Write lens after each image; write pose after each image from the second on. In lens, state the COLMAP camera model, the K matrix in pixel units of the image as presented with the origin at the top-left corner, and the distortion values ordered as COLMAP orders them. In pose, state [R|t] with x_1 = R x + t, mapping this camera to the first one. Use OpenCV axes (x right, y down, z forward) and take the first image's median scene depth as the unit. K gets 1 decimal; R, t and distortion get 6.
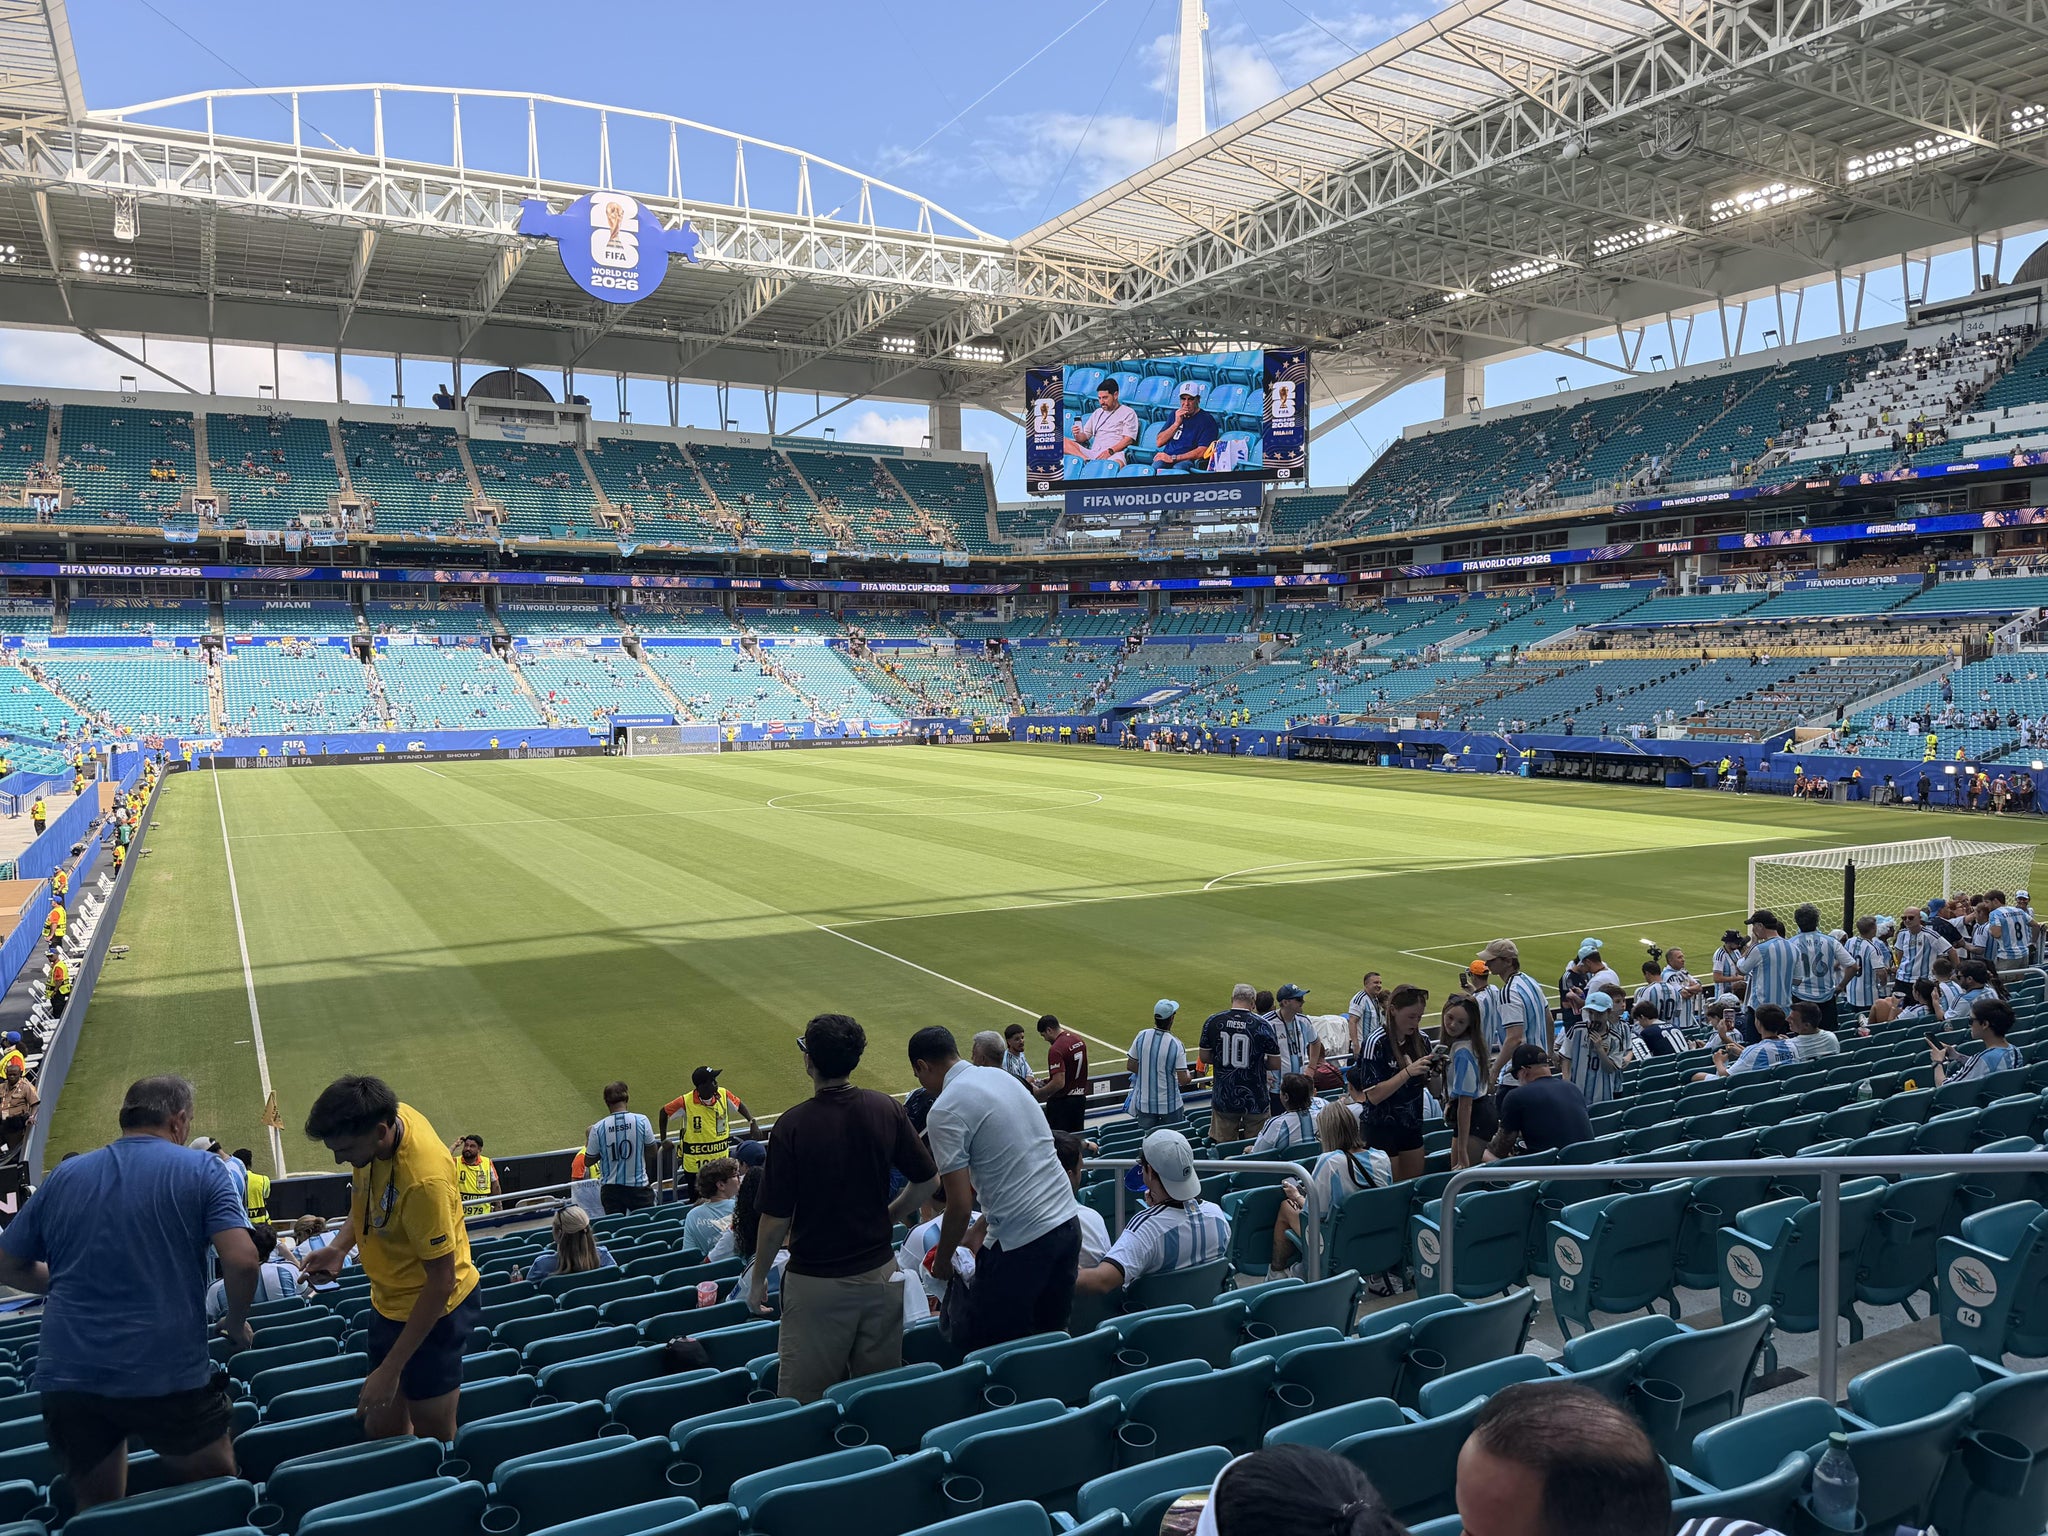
lens RADIAL K [[1529.8, 0, 1039.6], [0, 1529.8, 829.9], [0, 0, 1]] dist [0.112990, -0.146034]
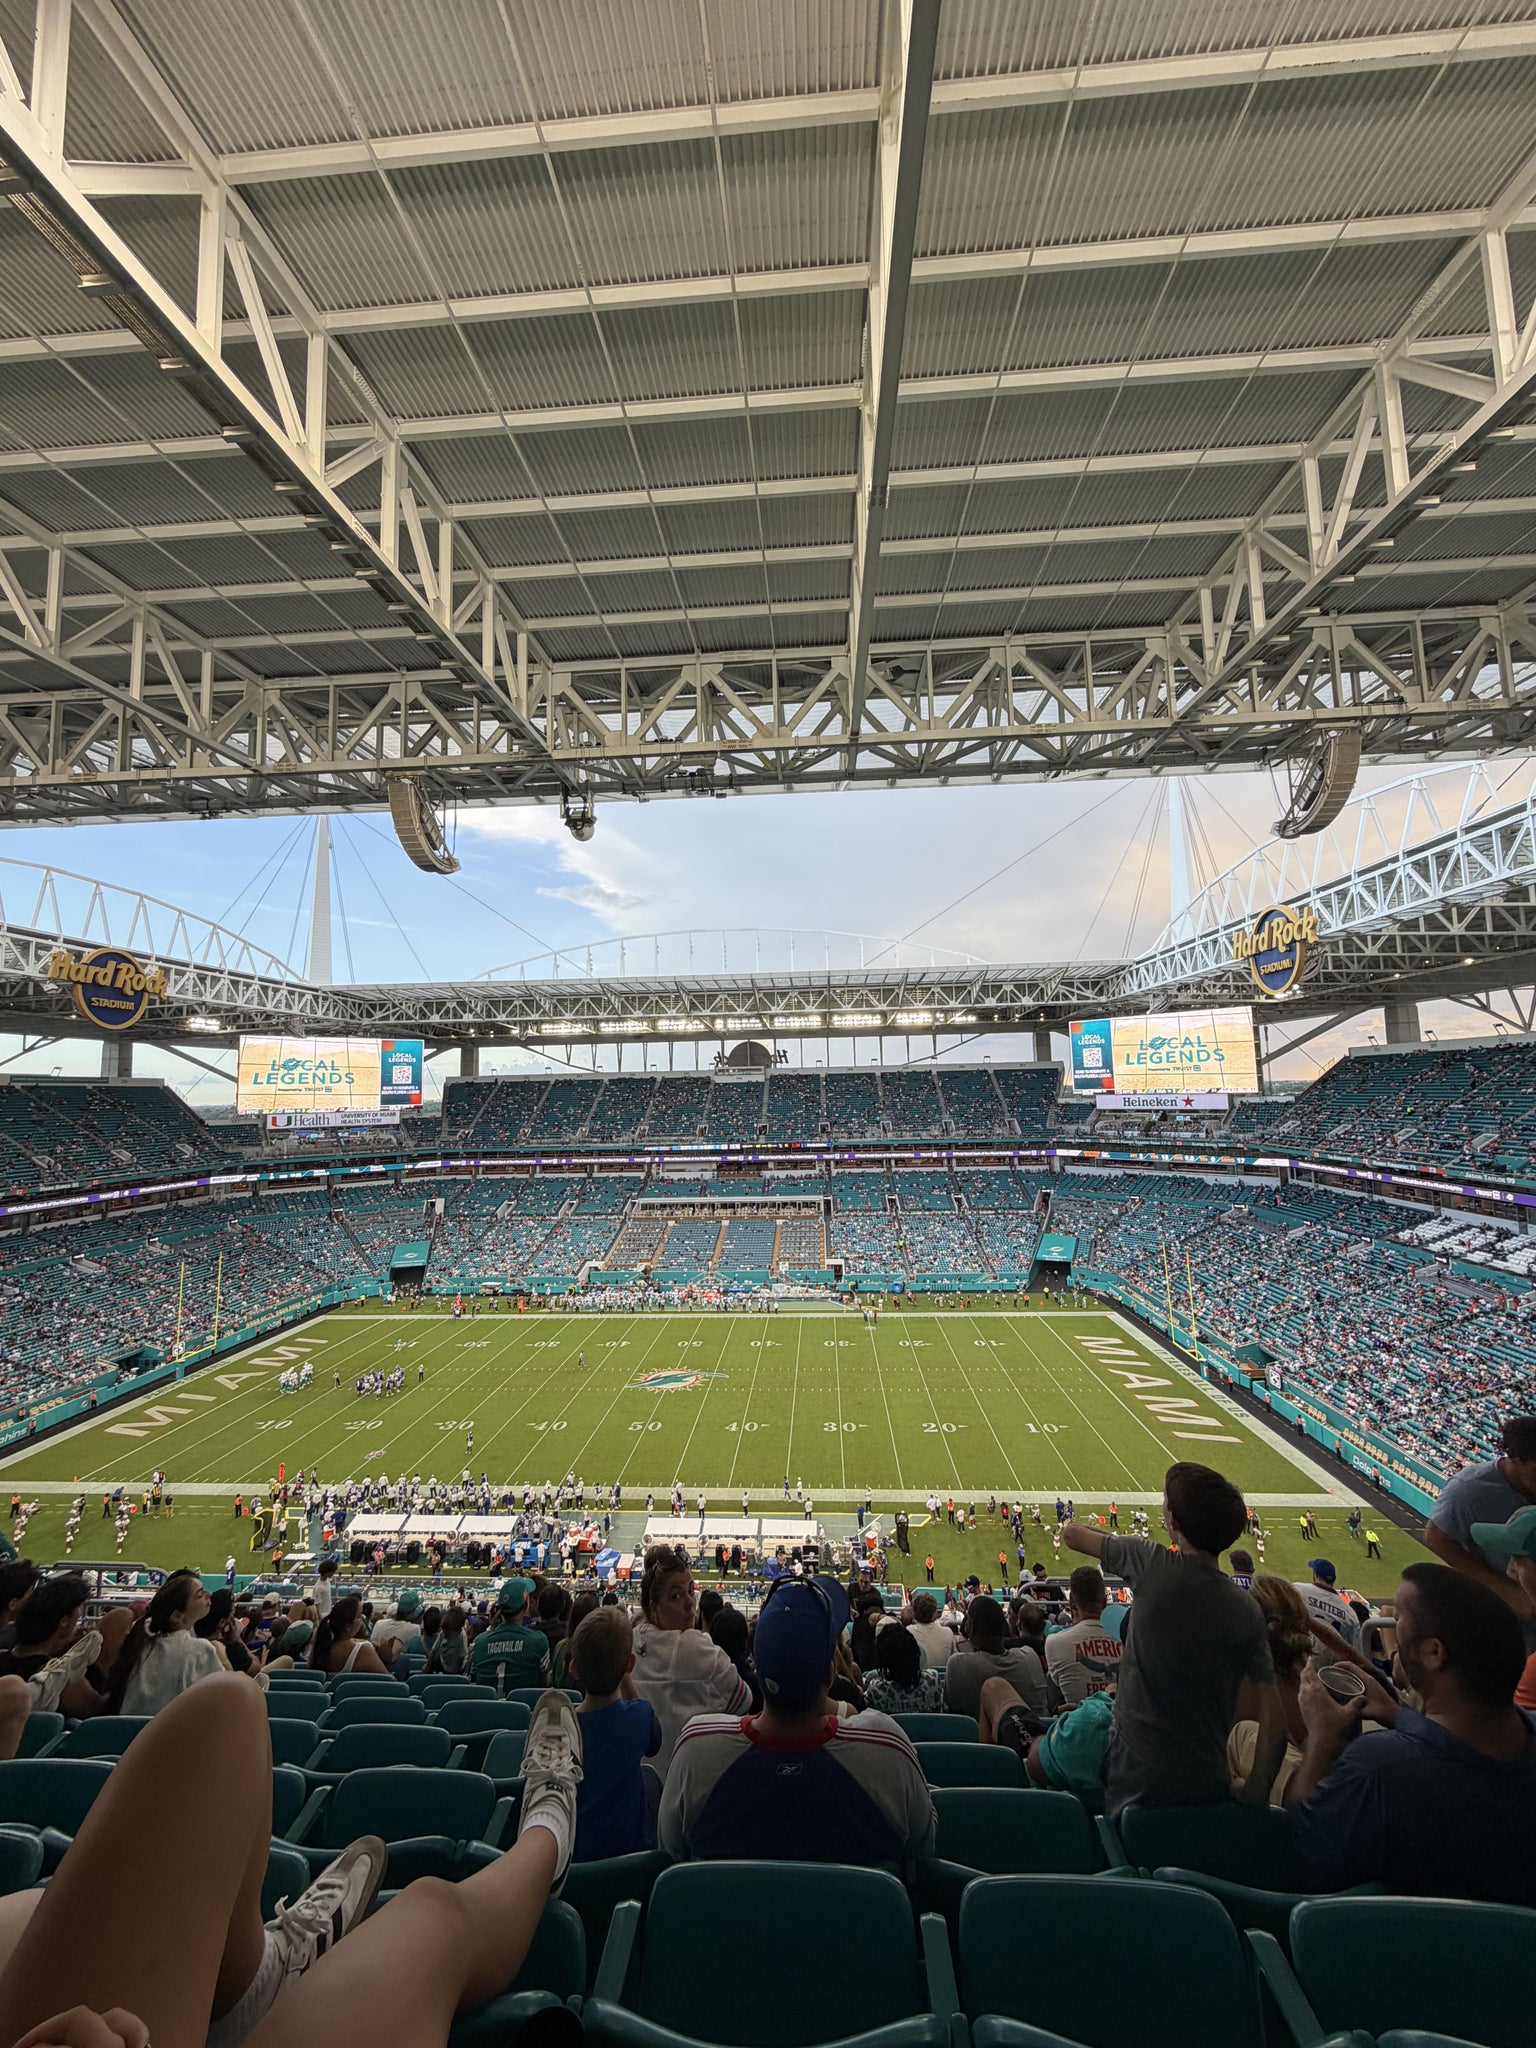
lens RADIAL K [[809.6, 0, 766.9], [0, 809.6, 1018.4], [0, 0, 1]] dist [0.002528, 0.000261]
pose [[0.539056, 0.077522, 0.838695, -0.461796], [0.102888, 0.982237, -0.156920, -0.152538], [-0.835962, 0.170880, 0.521505, 0.147942]]
